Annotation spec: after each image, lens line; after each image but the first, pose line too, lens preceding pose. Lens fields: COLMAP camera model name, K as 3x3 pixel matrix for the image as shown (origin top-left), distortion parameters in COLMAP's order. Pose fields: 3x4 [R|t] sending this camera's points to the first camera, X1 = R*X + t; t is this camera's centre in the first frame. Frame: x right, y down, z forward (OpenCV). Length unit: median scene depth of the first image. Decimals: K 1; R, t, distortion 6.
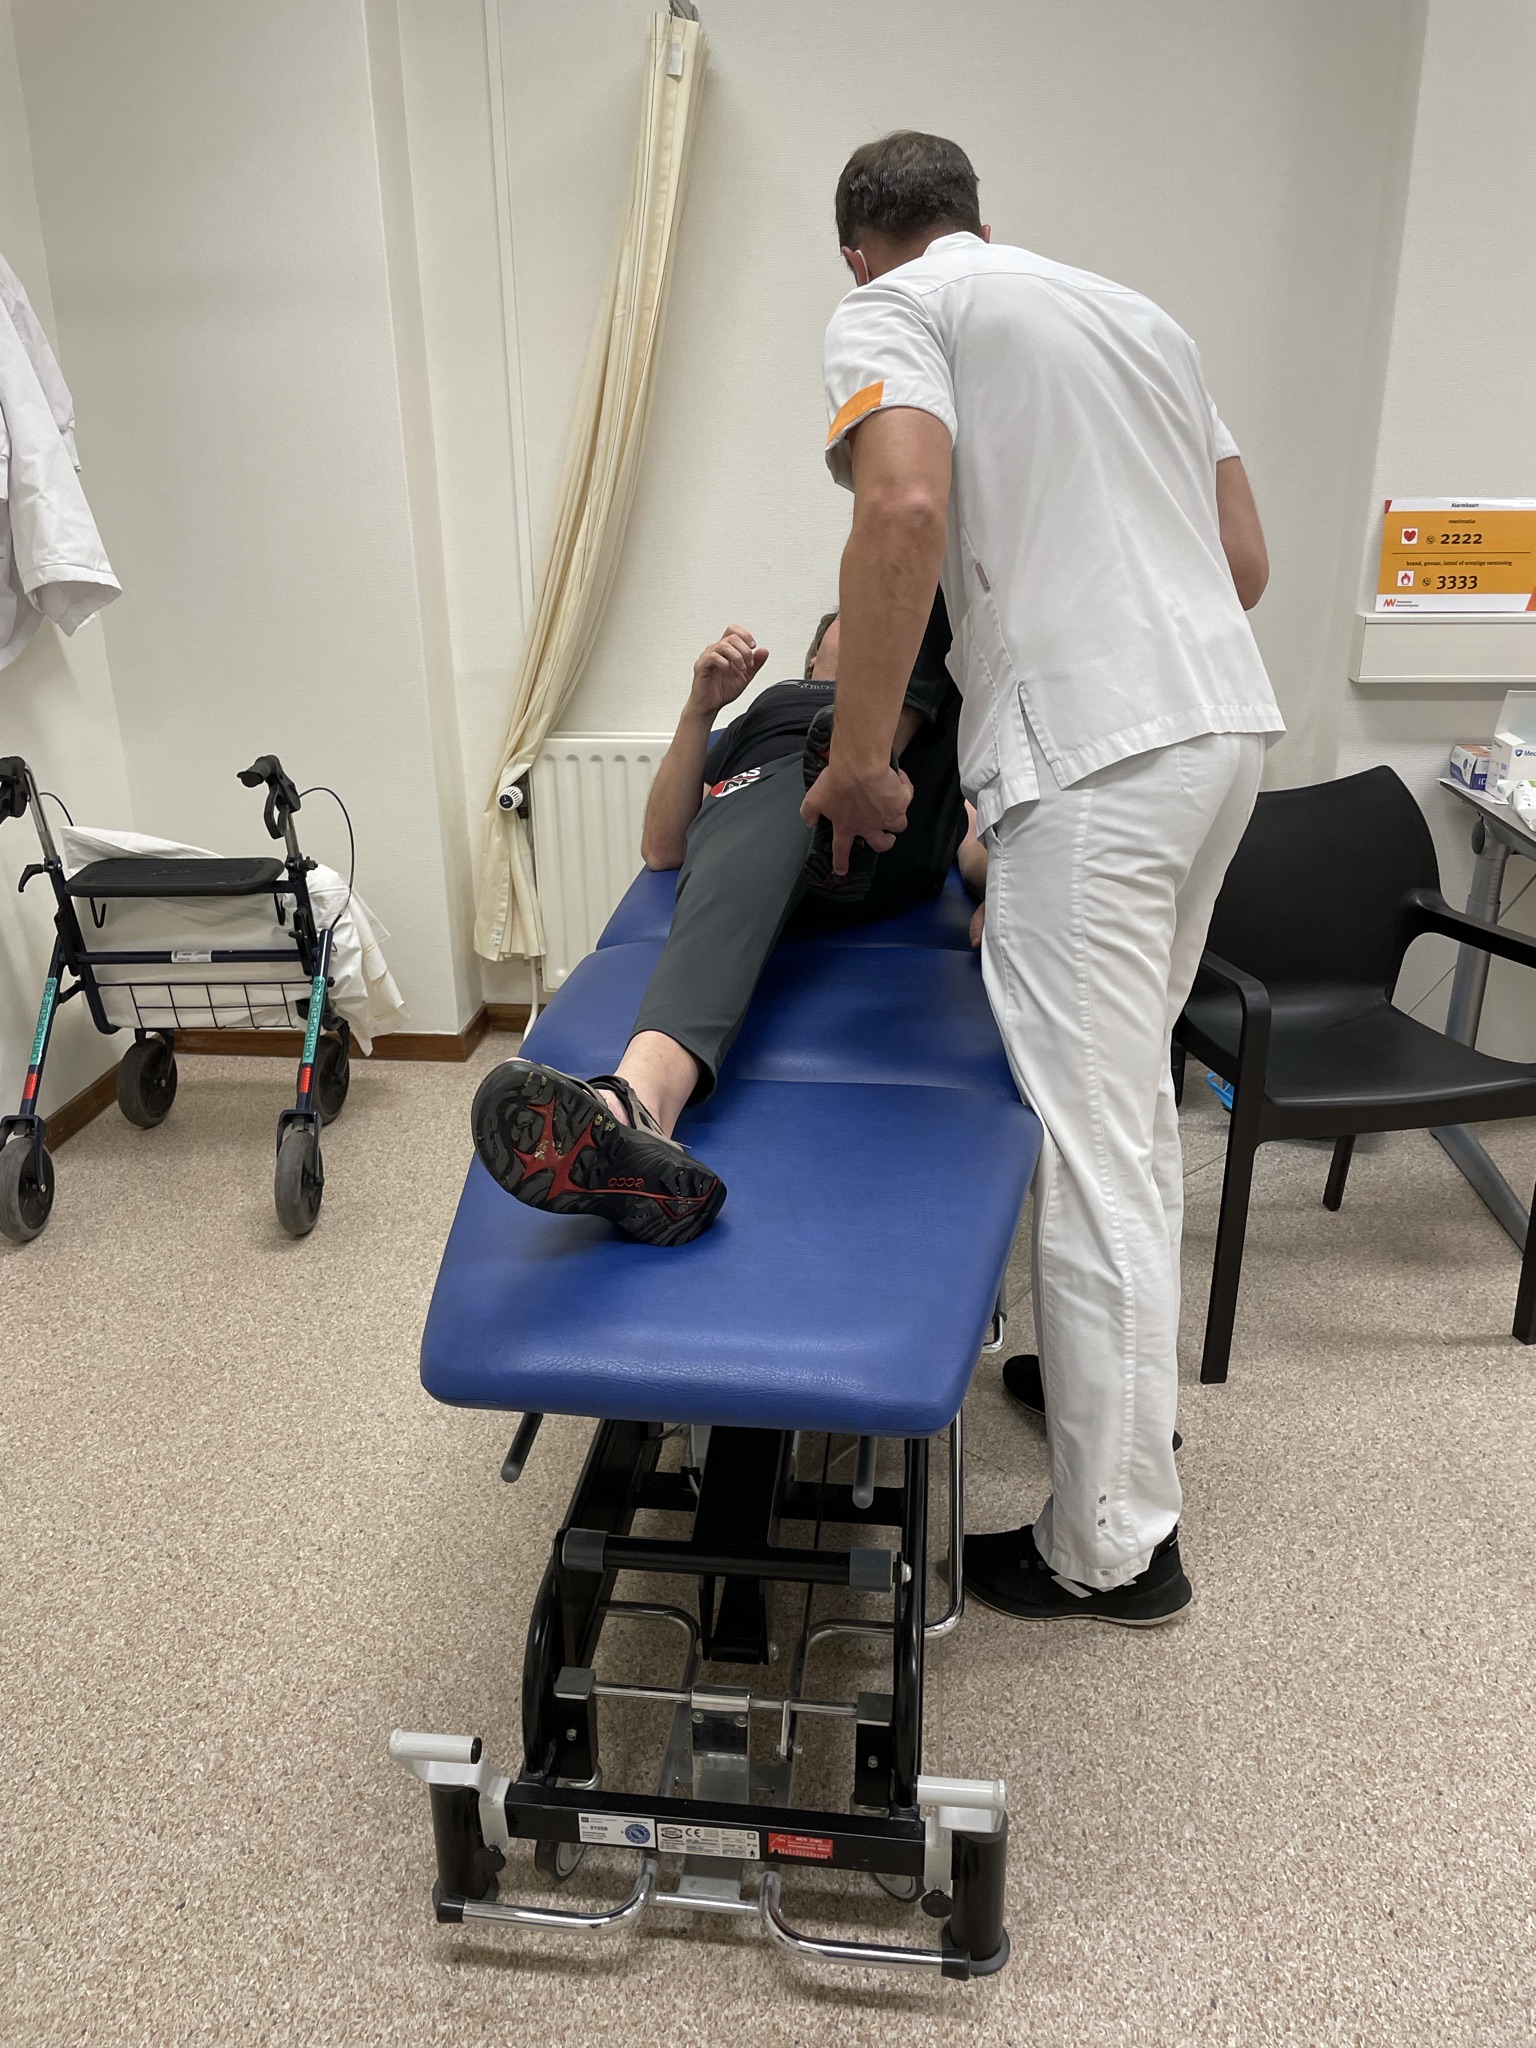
lens RADIAL K [[1548.0, 0, 758.3], [0, 1548.0, 1015.4], [0, 0, 1]] dist [0.076954, -0.104076]
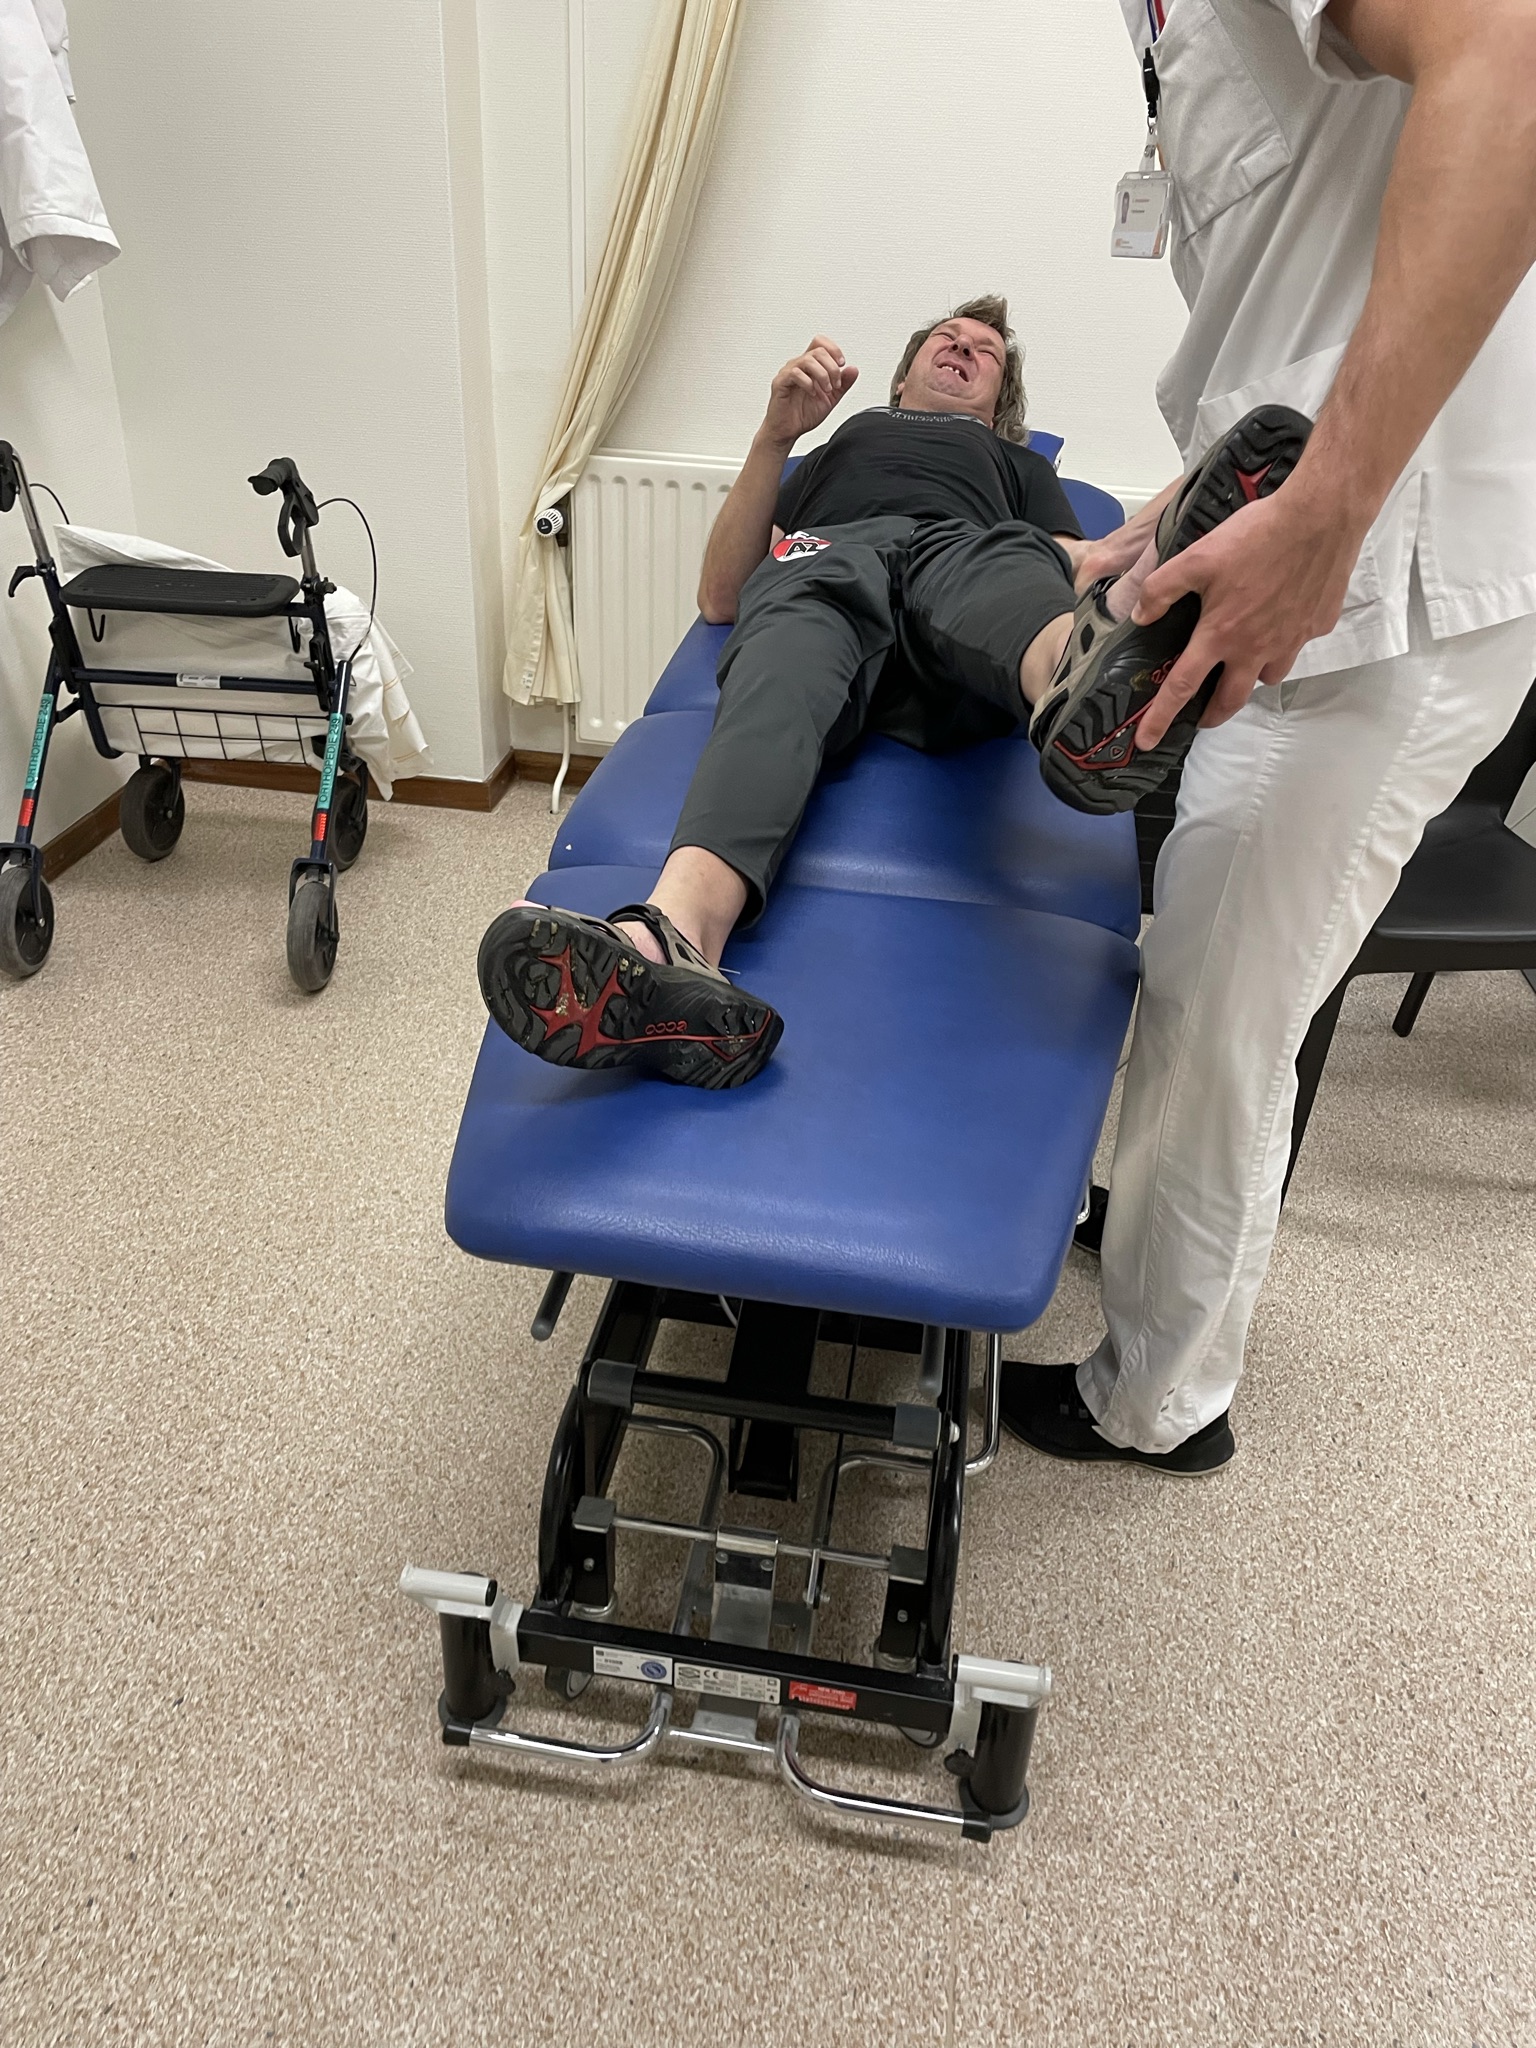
lens RADIAL K [[1549.0, 0, 764.8], [0, 1549.0, 1032.1], [0, 0, 1]] dist [0.075938, -0.104057]
pose [[0.997820, 0.065992, 0.000564, -0.025651], [-0.065079, 0.982521, 0.174407, -0.025167], [0.010956, -0.174064, 0.984673, 0.090133]]
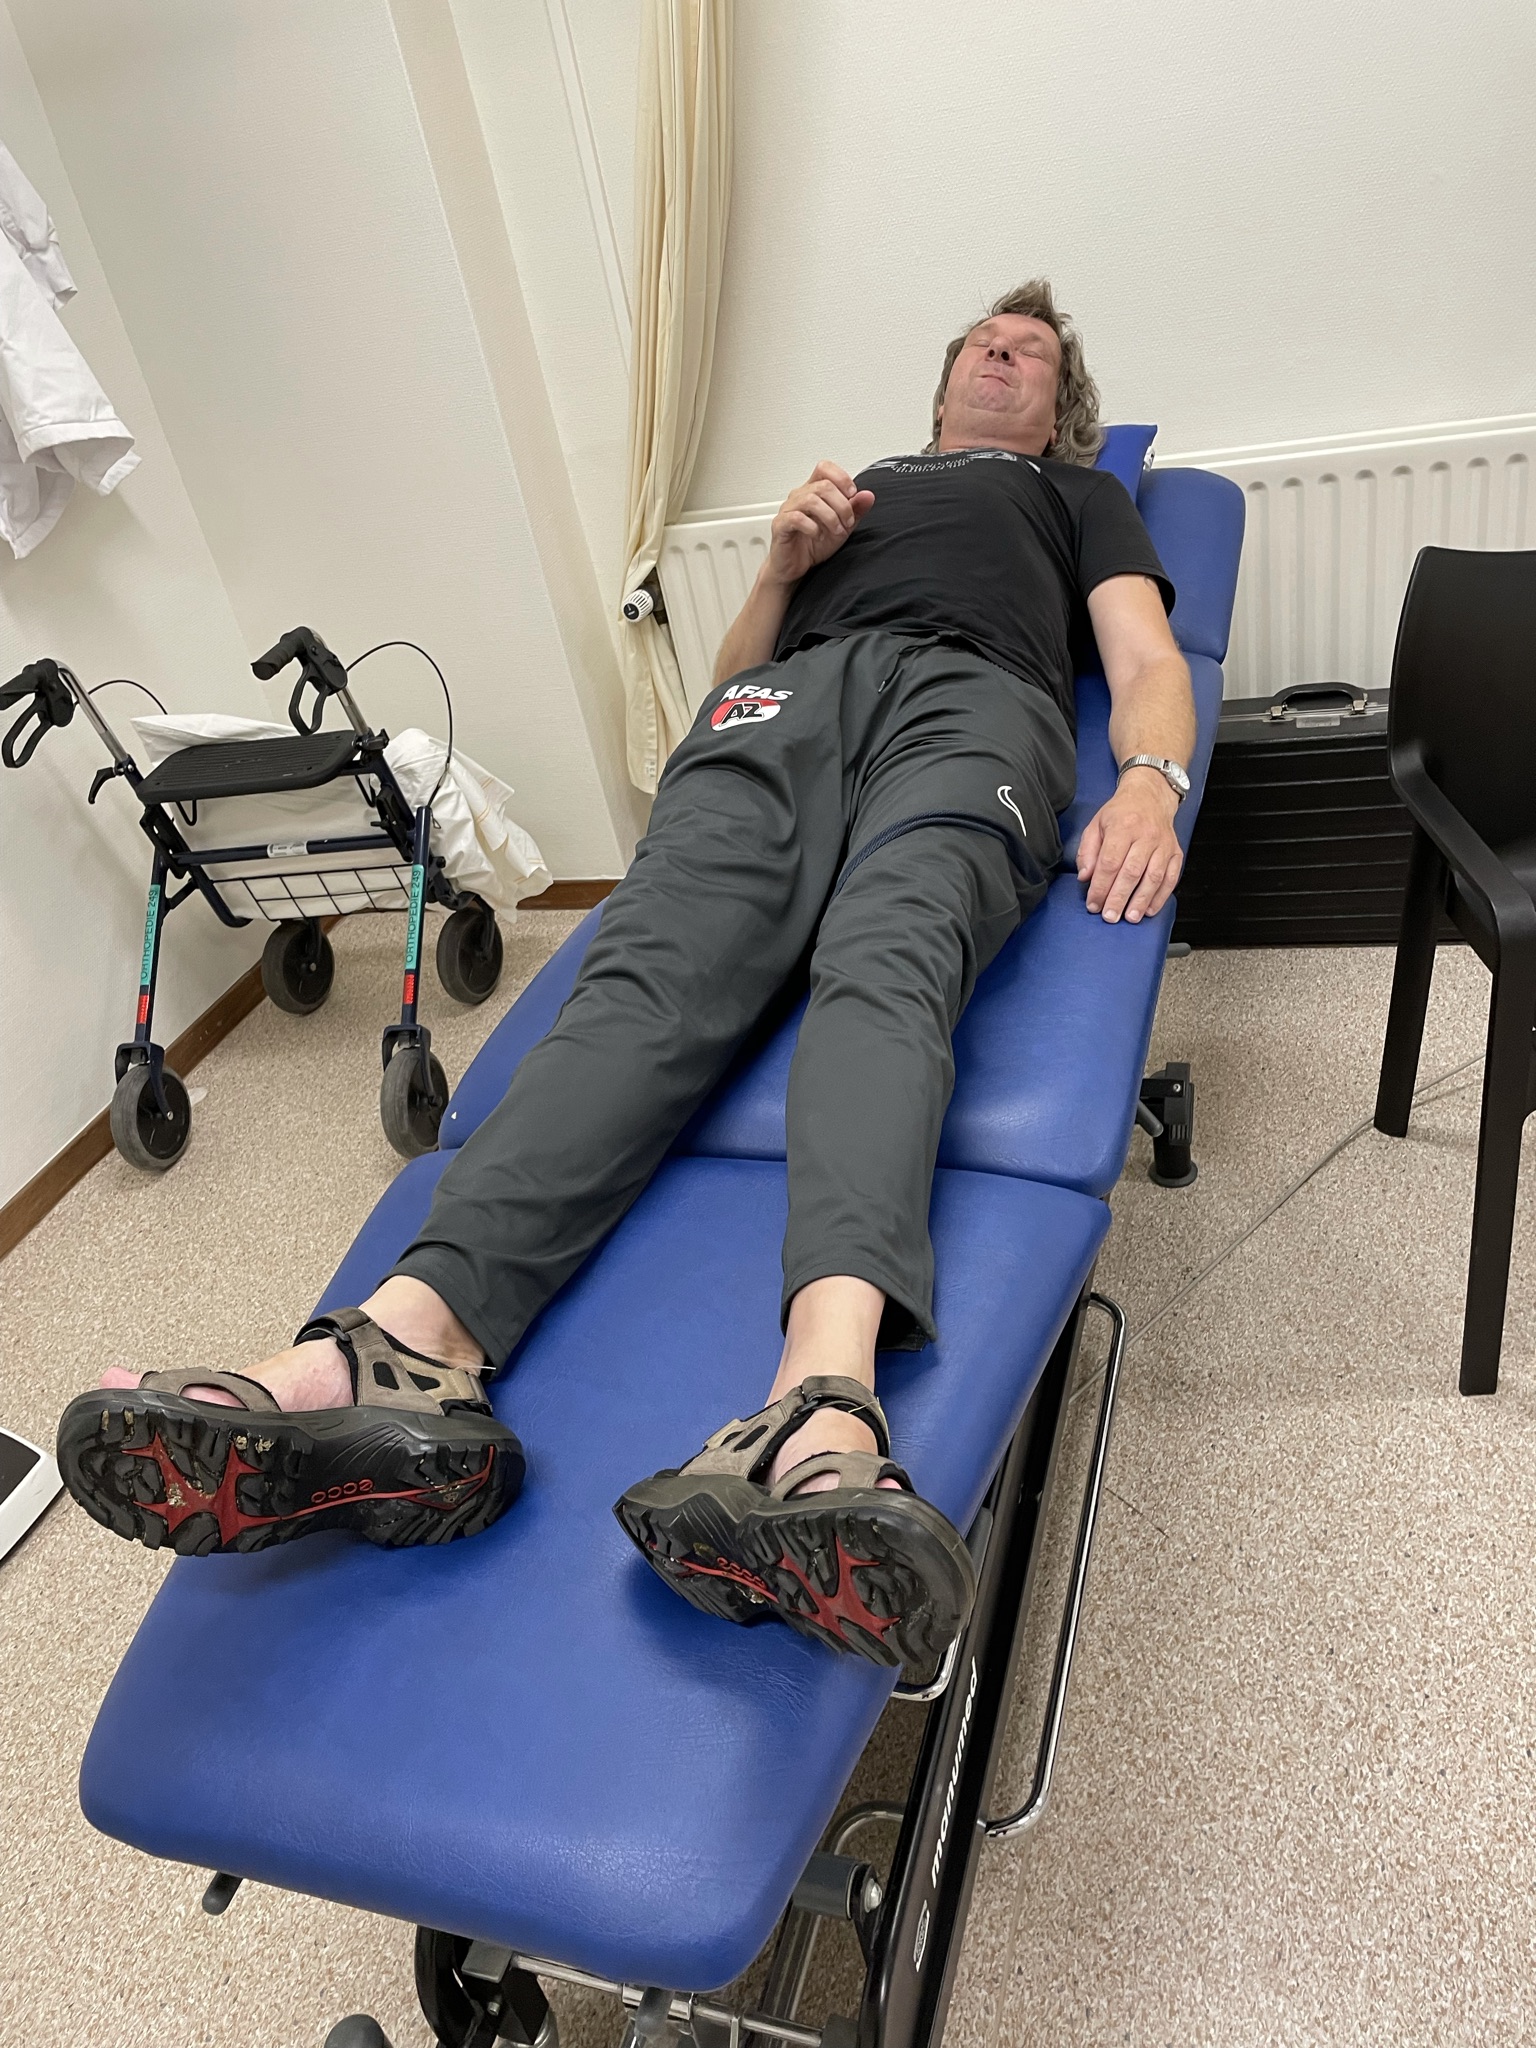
lens RADIAL K [[1563.7, 0, 756.3], [0, 1563.7, 1019.1], [0, 0, 1]] dist [0.085383, -0.118696]
pose [[0.965790, -0.044133, -0.255543, 0.185659], [0.097516, 0.974894, 0.200180, -0.145396], [0.240292, -0.218252, 0.945847, 0.276024]]
